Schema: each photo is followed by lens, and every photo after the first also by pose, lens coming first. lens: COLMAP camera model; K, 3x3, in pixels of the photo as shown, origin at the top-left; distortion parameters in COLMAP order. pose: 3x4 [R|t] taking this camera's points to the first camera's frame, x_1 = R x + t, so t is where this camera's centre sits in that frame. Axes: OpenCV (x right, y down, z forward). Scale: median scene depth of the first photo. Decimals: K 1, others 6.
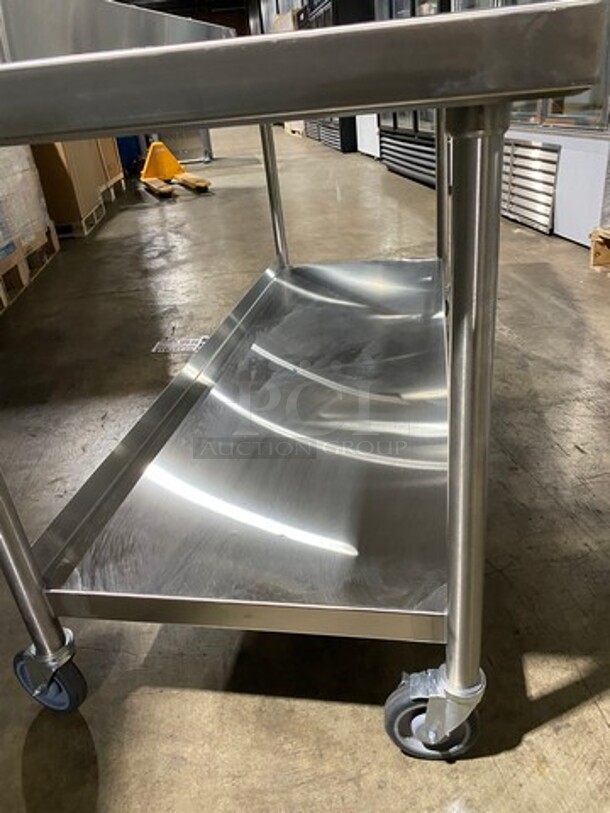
lens RADIAL K [[636.9, 0, 314.8], [0, 636.9, 404.1], [0, 0, 1]] dist [0.000744, 0.006211]
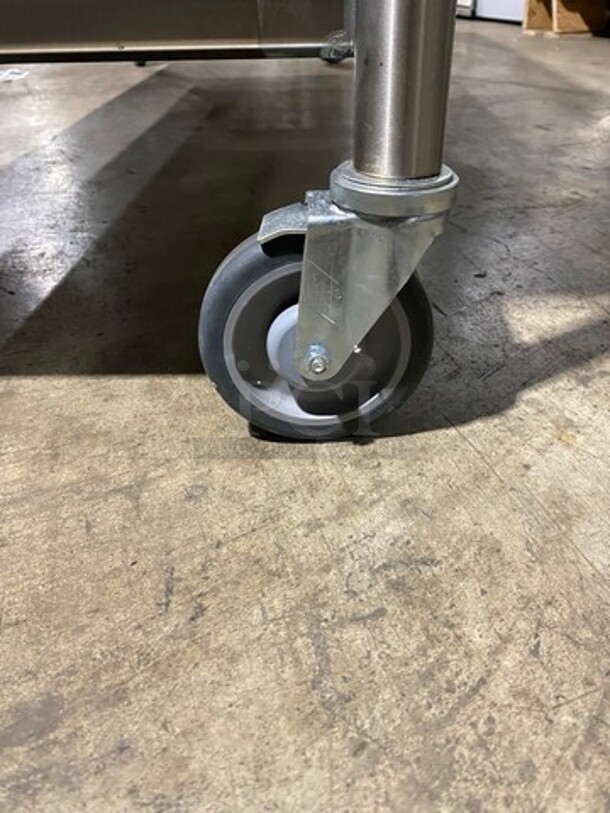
lens RADIAL K [[636.9, 0, 314.8], [0, 636.9, 404.1], [0, 0, 1]] dist [0.000744, 0.006211]
pose [[0.989499, -0.038998, 0.139181, 0.113930], [0.021035, 0.991516, 0.128270, 0.444747], [-0.143002, -0.123996, 0.981924, 0.545278]]
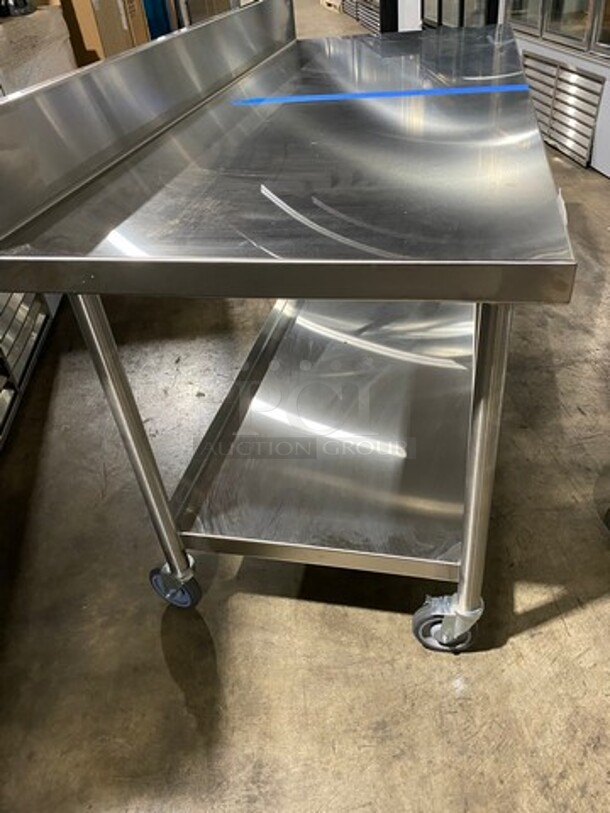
lens RADIAL K [[636.9, 0, 314.8], [0, 636.9, 404.1], [0, 0, 1]] dist [0.000744, 0.006211]
pose [[0.998983, 0.027950, -0.035382, -0.070117], [-0.021228, 0.983834, 0.177821, -0.236479], [0.039780, -0.176889, 0.983427, -0.322963]]
